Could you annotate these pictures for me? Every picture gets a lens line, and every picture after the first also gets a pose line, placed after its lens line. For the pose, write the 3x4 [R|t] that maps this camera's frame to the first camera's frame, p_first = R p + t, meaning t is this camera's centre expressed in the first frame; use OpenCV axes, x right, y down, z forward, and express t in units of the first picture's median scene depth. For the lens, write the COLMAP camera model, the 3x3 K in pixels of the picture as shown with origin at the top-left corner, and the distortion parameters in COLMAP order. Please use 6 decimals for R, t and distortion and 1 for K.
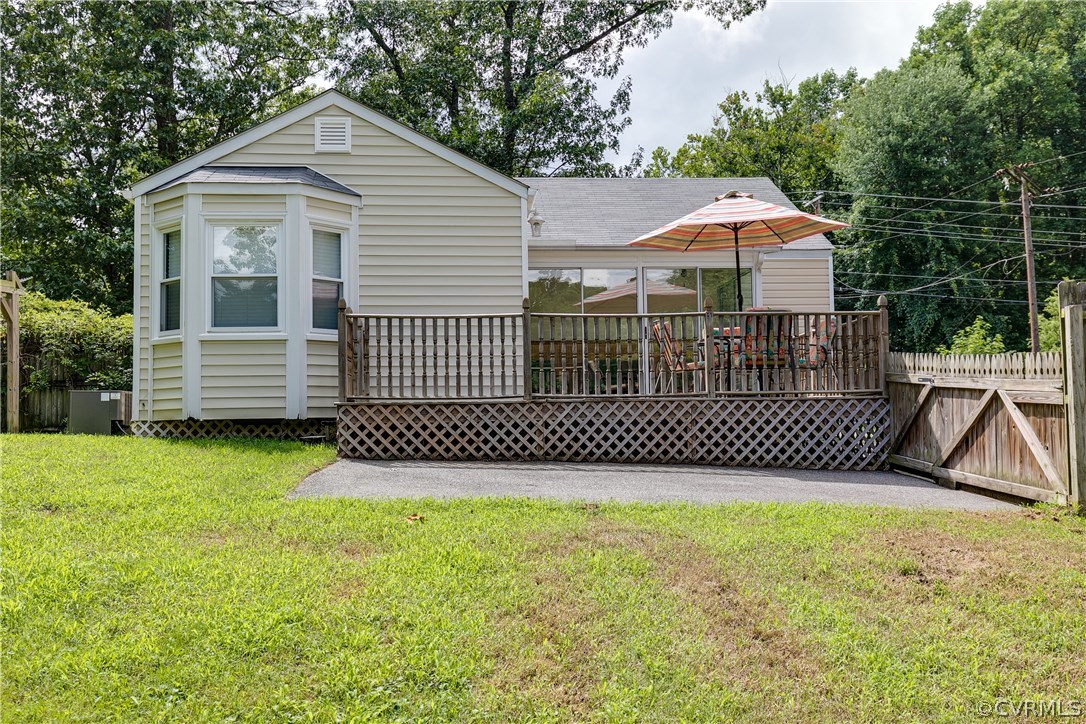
lens RADIAL K [[987.5, 0, 543.0], [0, 987.5, 362.0], [0, 0, 1]] dist [0.010944, 0.023003]
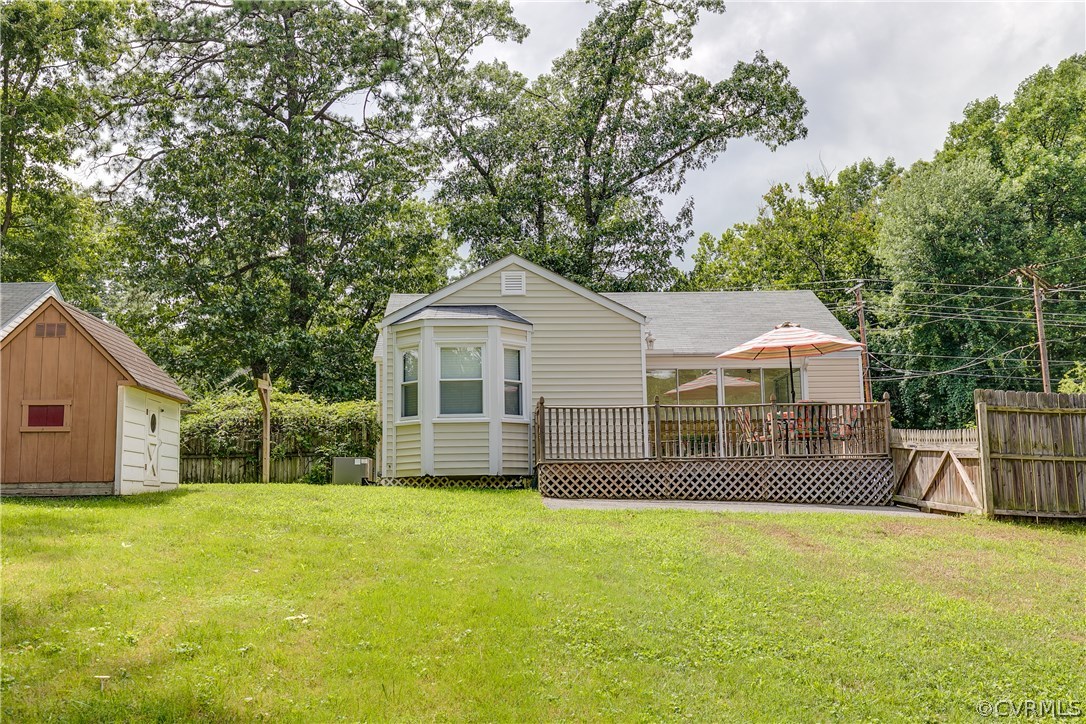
lens RADIAL K [[1061.9, 0, 543.0], [0, 1061.9, 362.0], [0, 0, 1]] dist [0.014145, -0.000531]
pose [[0.999589, -0.006572, -0.027920, -0.128223], [0.004515, 0.997312, -0.073131, 0.004401], [0.028326, 0.072975, 0.996931, -0.591935]]
